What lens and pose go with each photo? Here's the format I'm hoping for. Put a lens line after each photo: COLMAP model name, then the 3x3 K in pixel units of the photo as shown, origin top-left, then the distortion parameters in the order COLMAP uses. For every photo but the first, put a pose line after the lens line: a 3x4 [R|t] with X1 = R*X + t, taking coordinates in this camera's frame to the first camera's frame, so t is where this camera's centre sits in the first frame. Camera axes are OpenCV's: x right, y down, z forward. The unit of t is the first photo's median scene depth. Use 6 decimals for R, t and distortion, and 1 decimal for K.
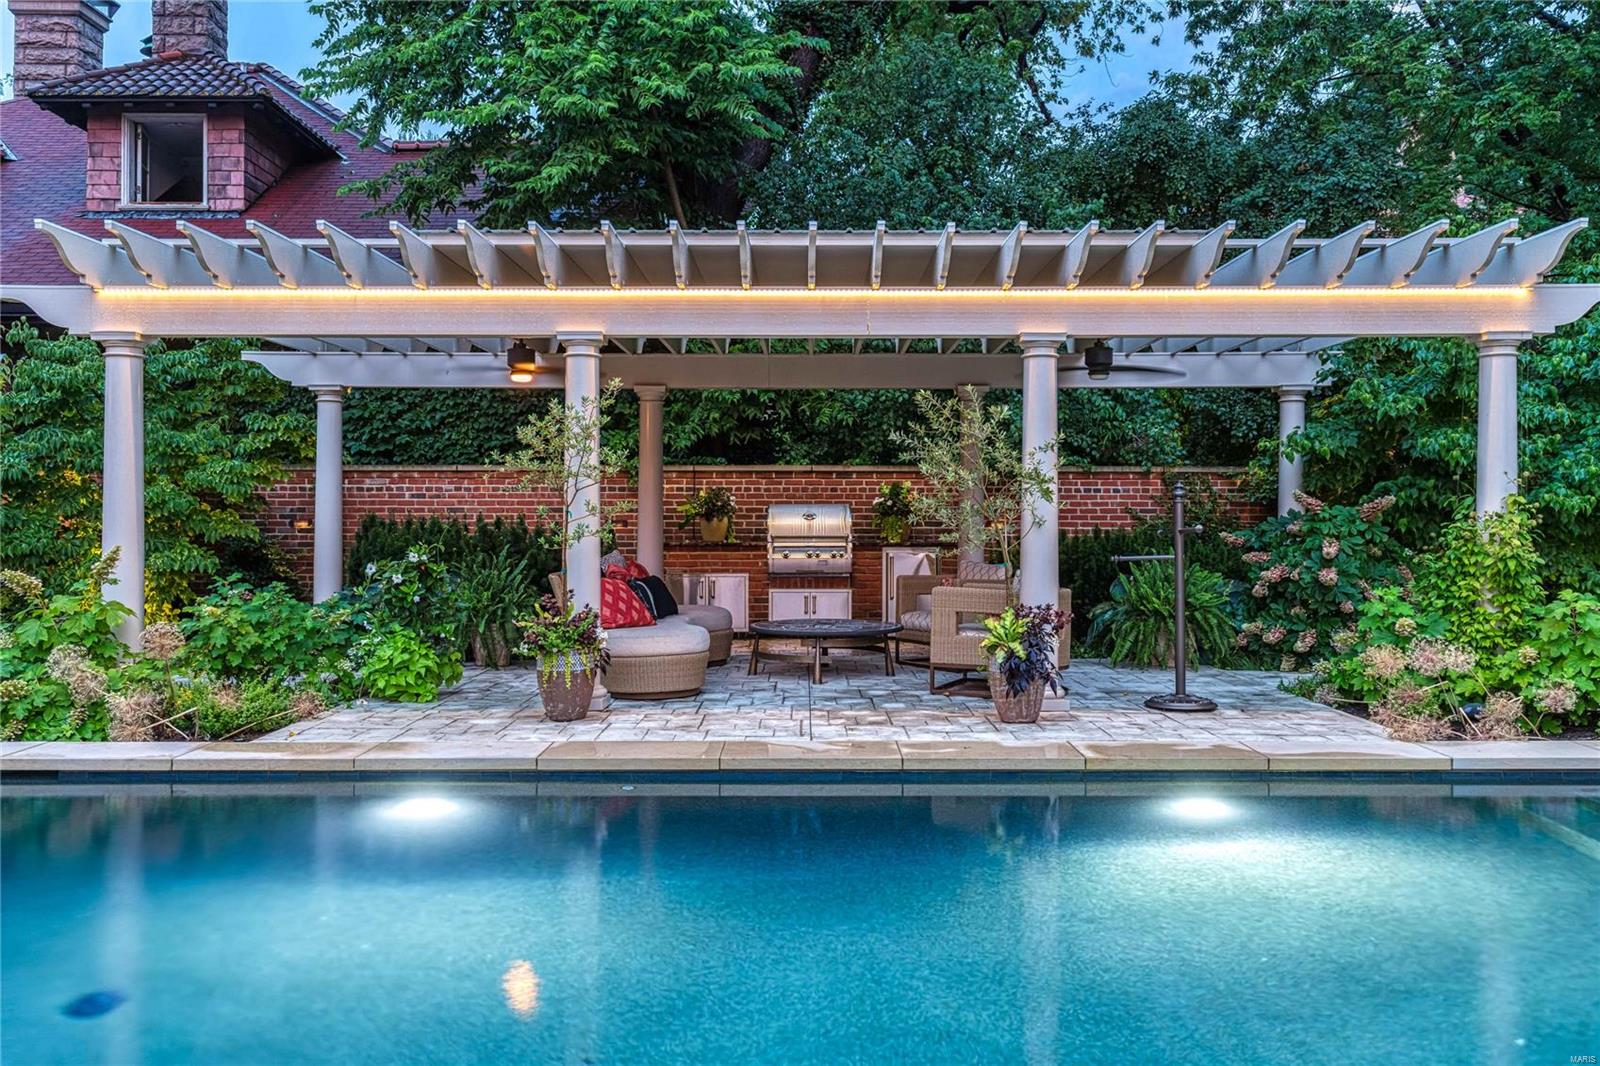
lens RADIAL K [[1284.3, 0, 796.9], [0, 1284.3, 542.1], [0, 0, 1]] dist [0.002536, 0.012921]
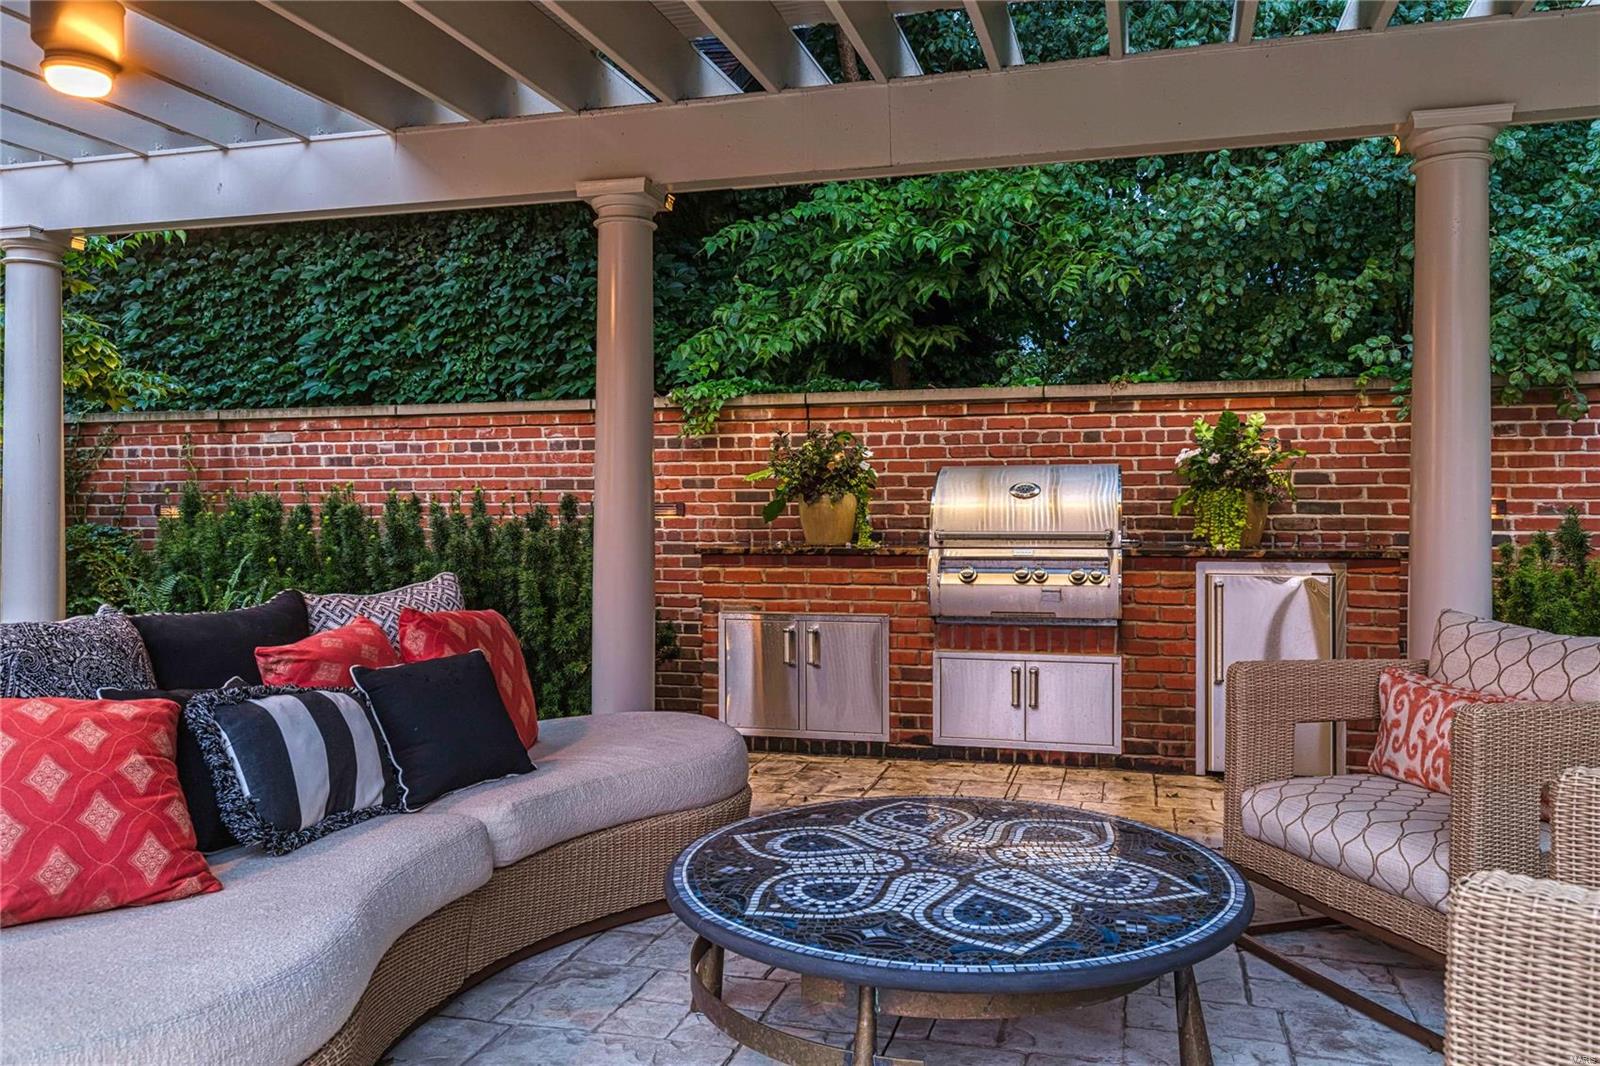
lens RADIAL K [[1086.2, 0, 831.3], [0, 1086.2, 523.7], [0, 0, 1]] dist [-0.002711, -0.002959]
pose [[0.961079, 0.000422, -0.276274, 0.048190], [-0.002921, 0.999958, -0.008632, -0.004852], [0.276259, 0.009103, 0.961040, 0.598885]]
